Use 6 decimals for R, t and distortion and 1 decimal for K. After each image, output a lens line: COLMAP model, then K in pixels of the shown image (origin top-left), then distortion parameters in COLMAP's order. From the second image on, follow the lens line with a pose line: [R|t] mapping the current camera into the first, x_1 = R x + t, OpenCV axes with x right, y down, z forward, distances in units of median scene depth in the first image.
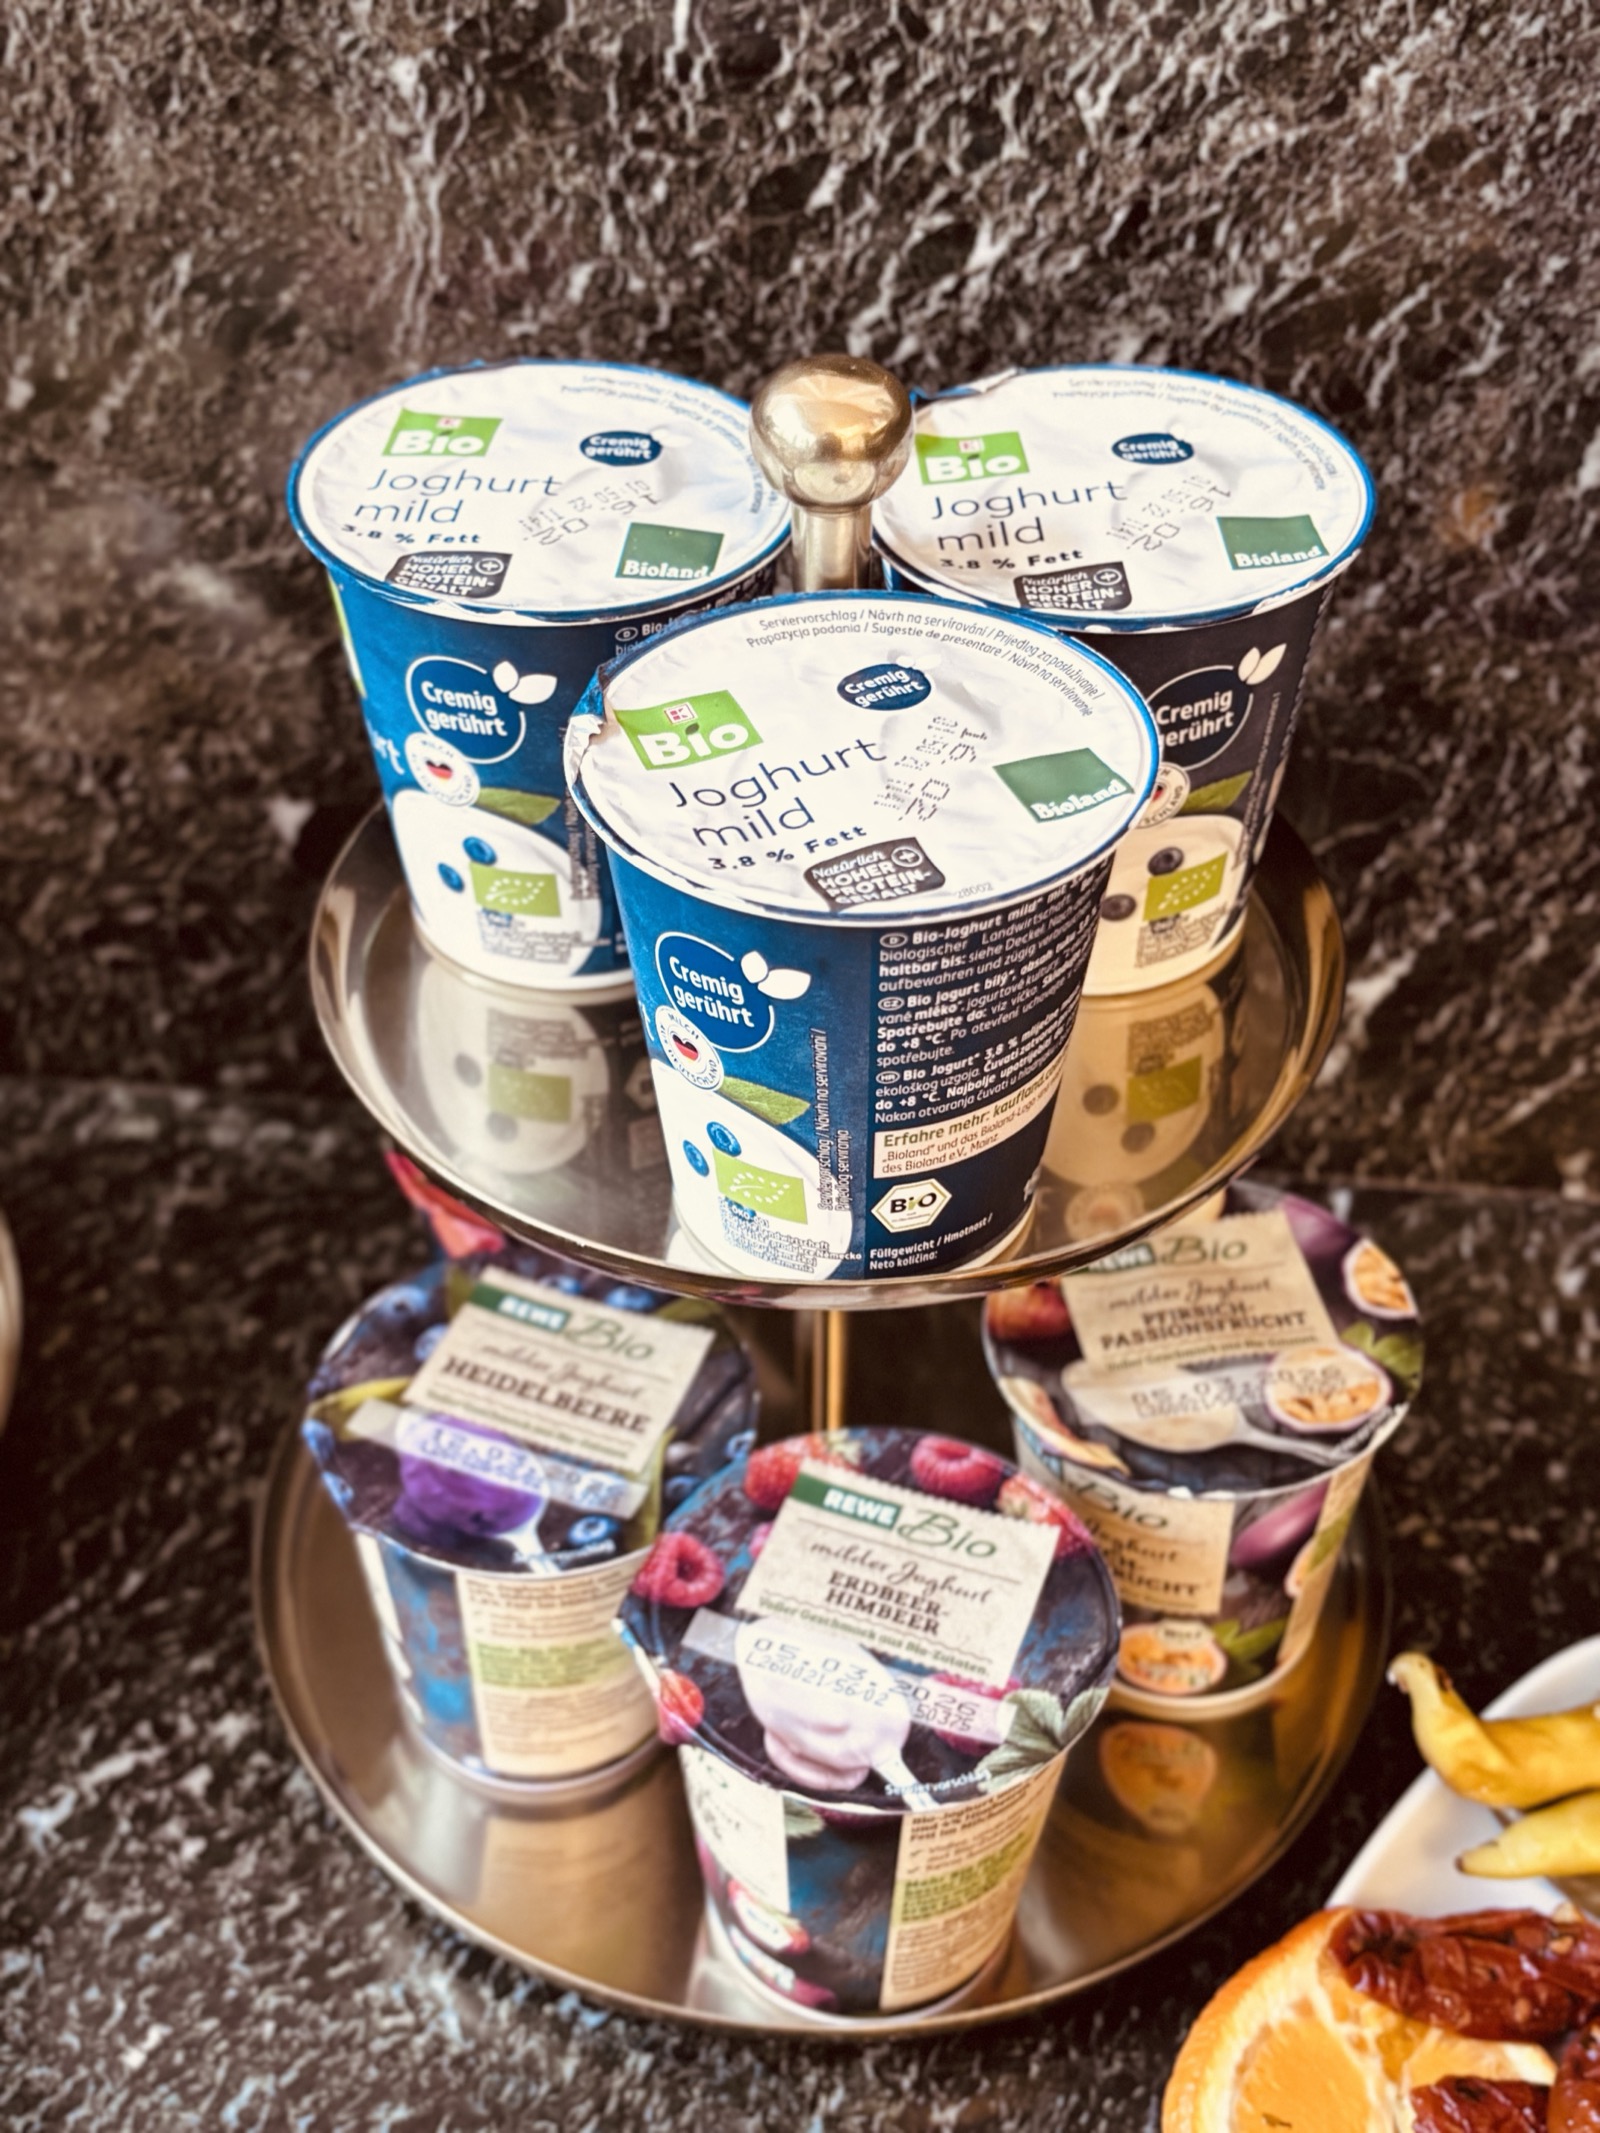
lens RADIAL K [[2457.8, 0, 840.3], [0, 2457.8, 1063.1], [0, 0, 1]] dist [-0.008312, 0.000000]
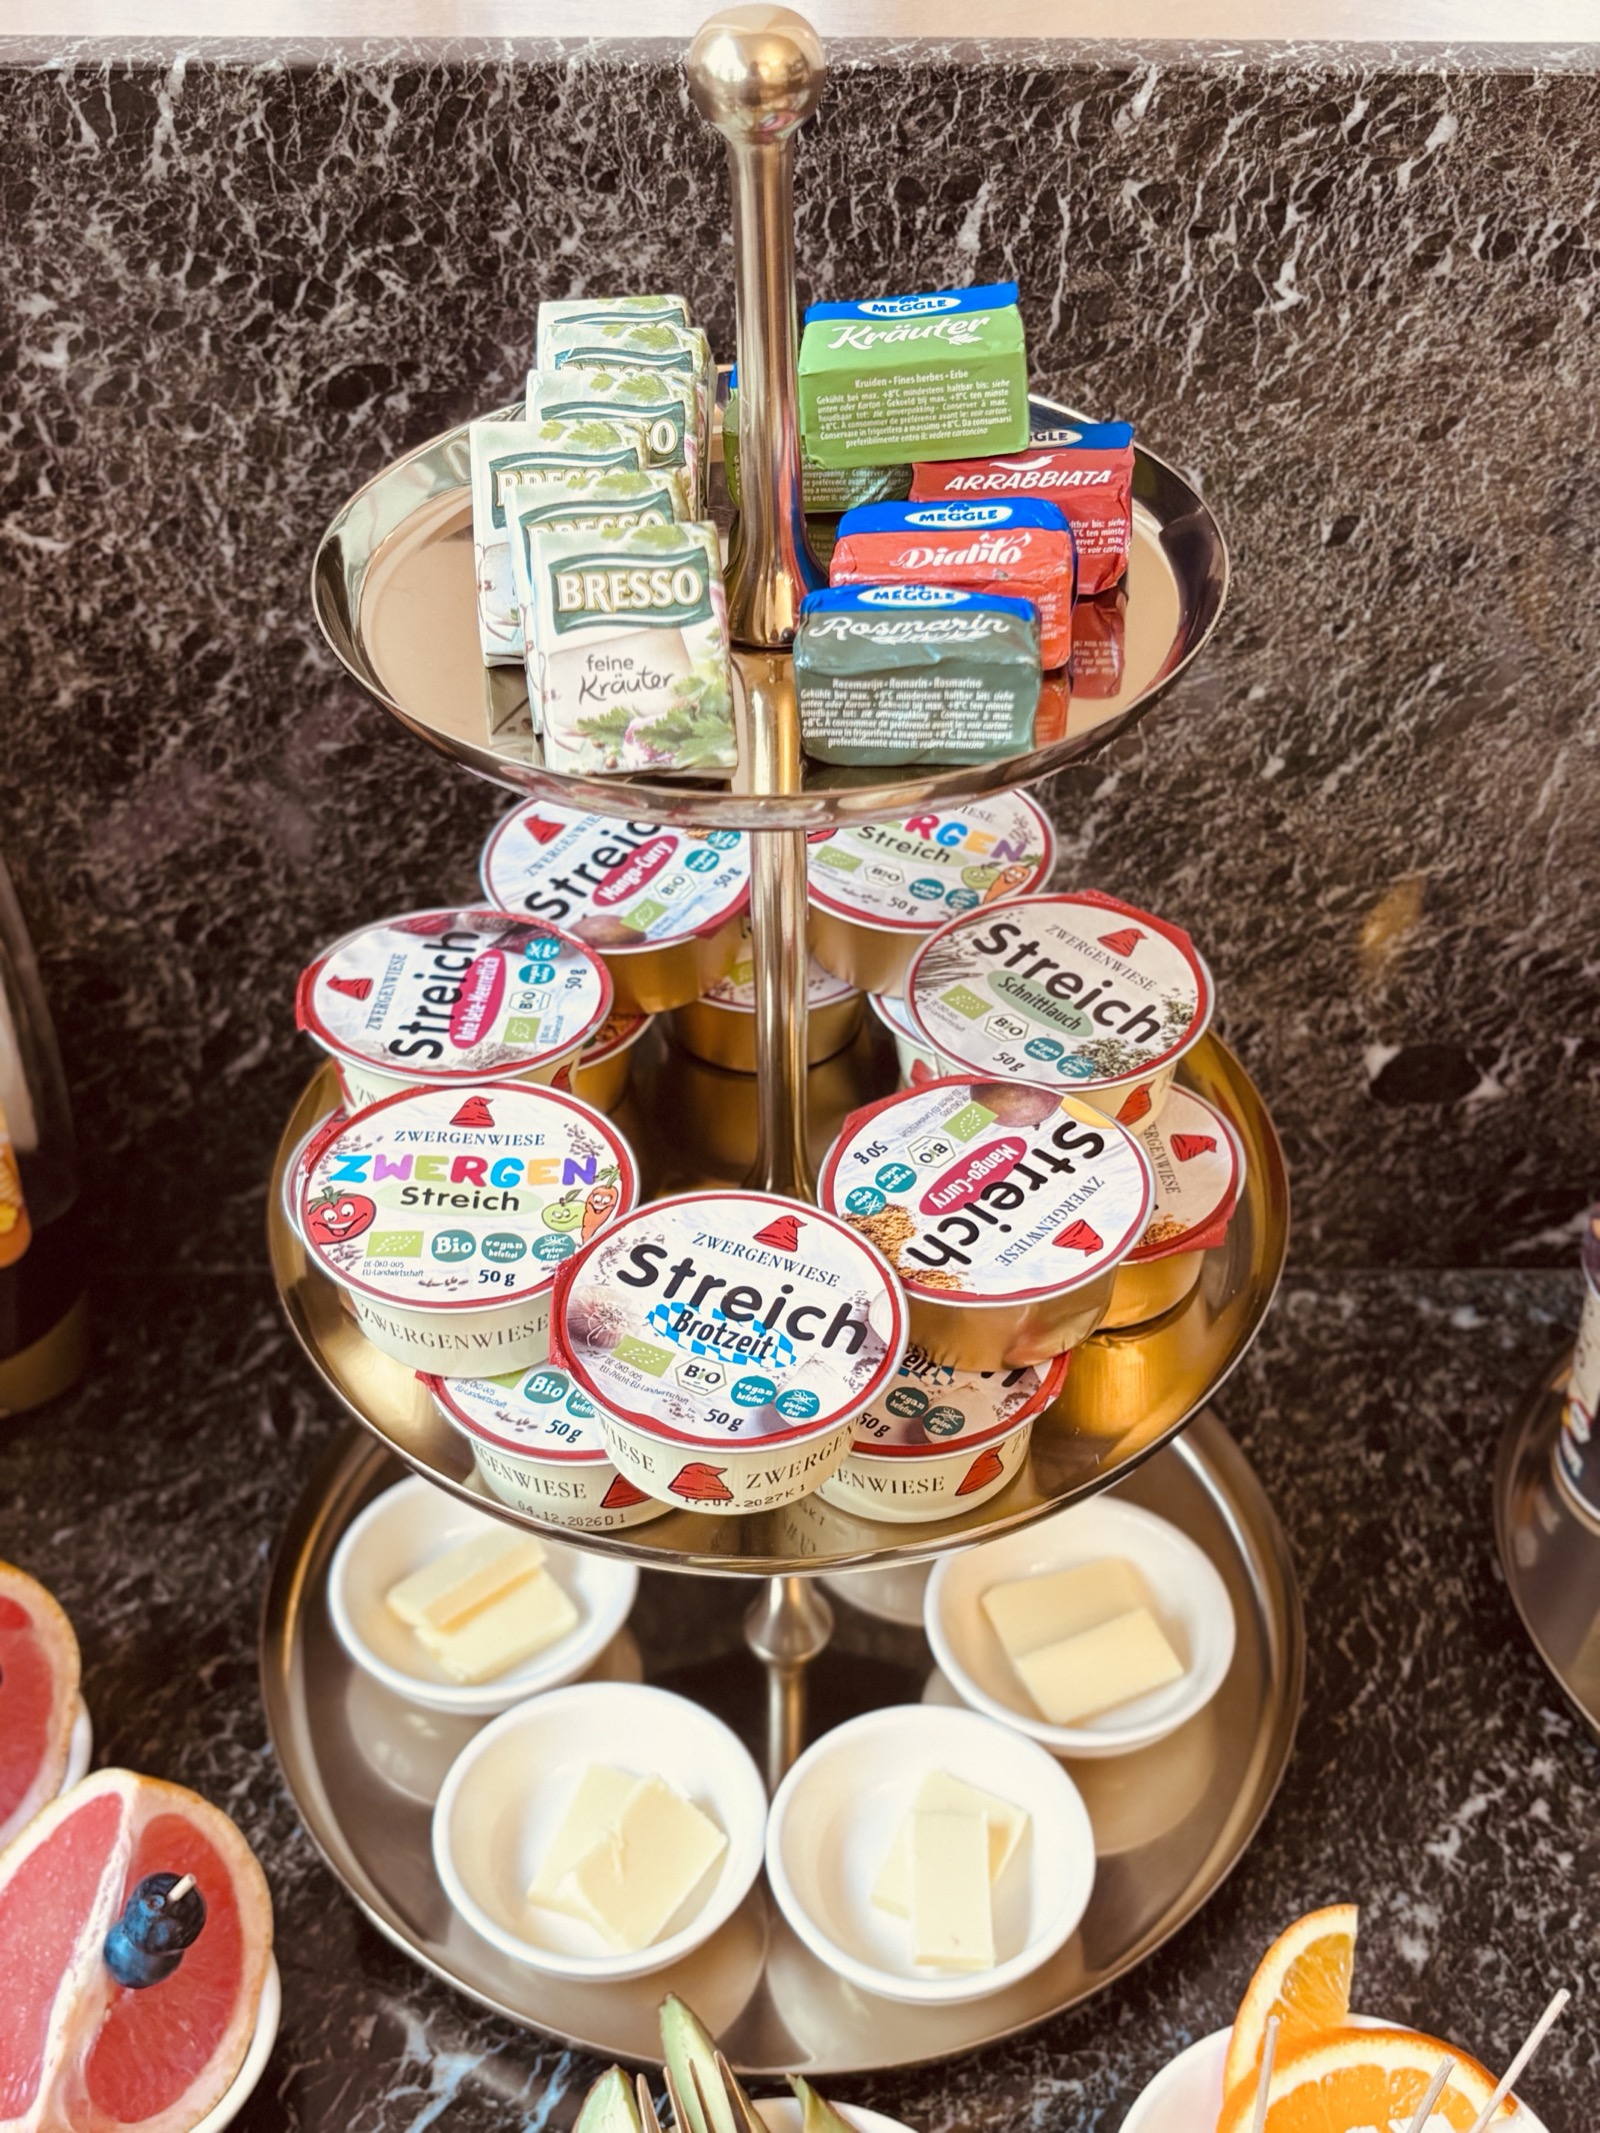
lens RADIAL K [[2457.8, 0, 803.2], [0, 2457.8, 1074.0], [0, 0, 1]] dist [-0.008312, 0.000000]
pose [[0.994096, -0.077663, 0.075771, -0.746807], [0.077709, 0.996973, 0.002349, -0.142539], [-0.075724, 0.003553, 0.997122, -0.303645]]
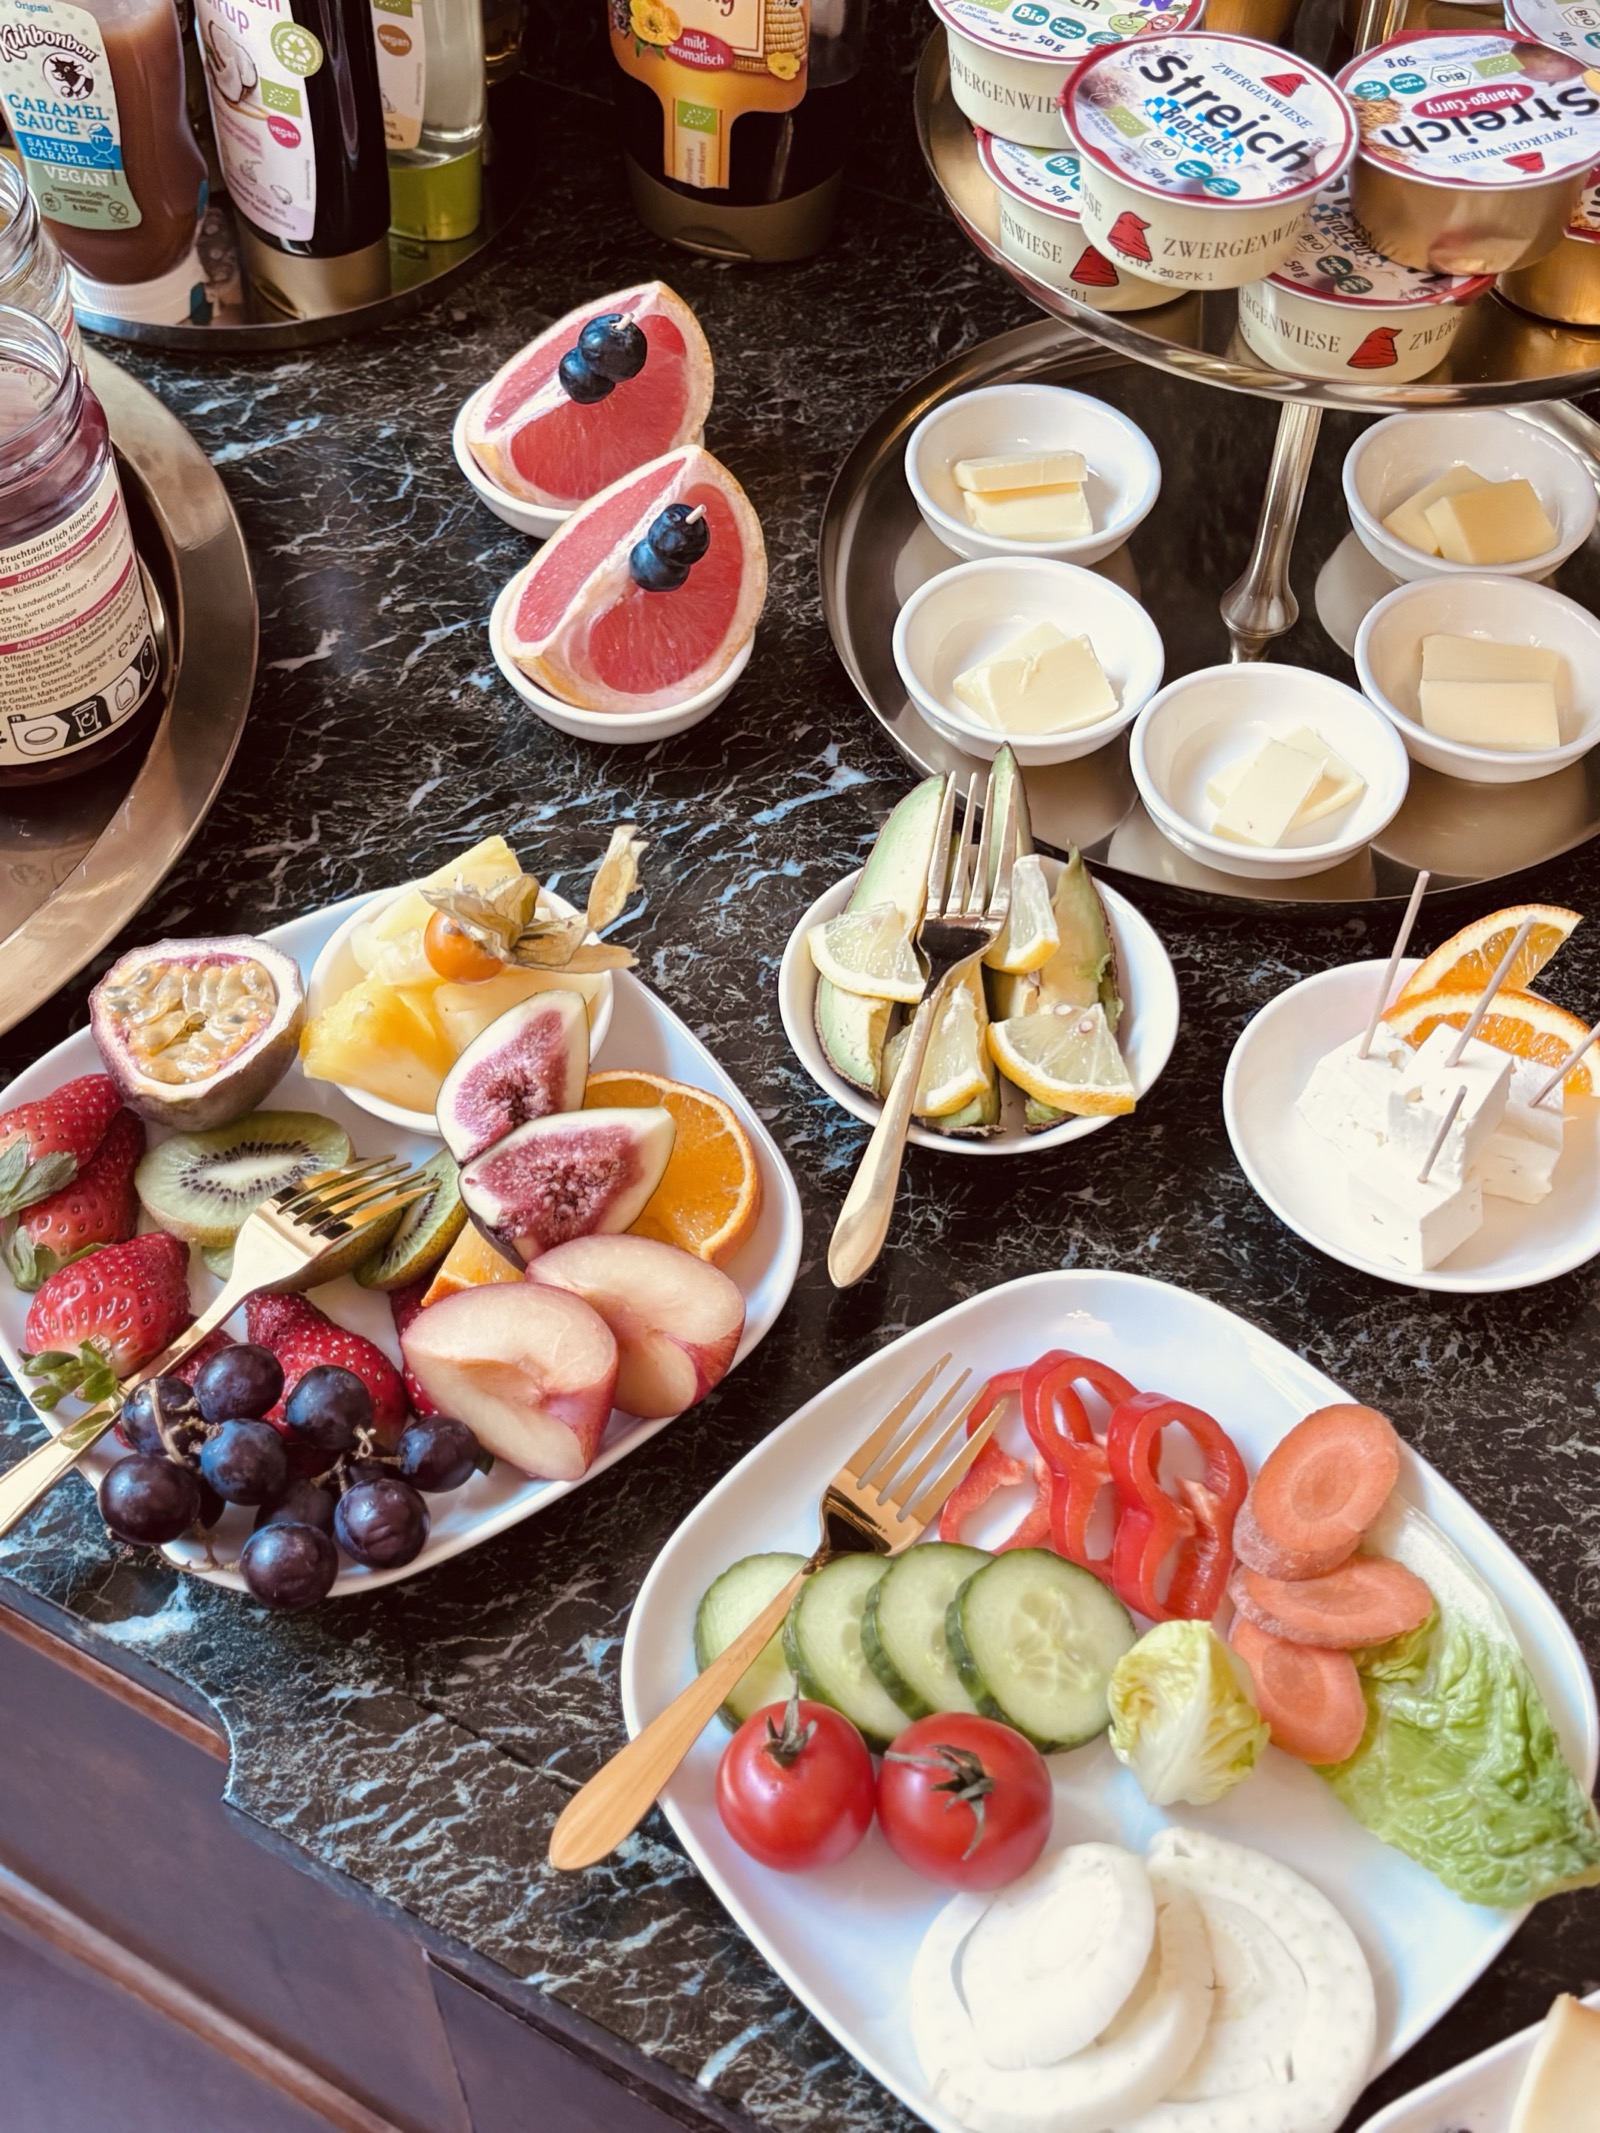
lens RADIAL K [[2457.8, 0, 780.5], [0, 2457.8, 1064.7], [0, 0, 1]] dist [-0.008312, 0.000000]
pose [[0.908535, 0.315971, -0.273361, -0.413189], [-0.260123, 0.939774, 0.221724, 0.189567], [0.326956, -0.130336, 0.936009, -0.565761]]
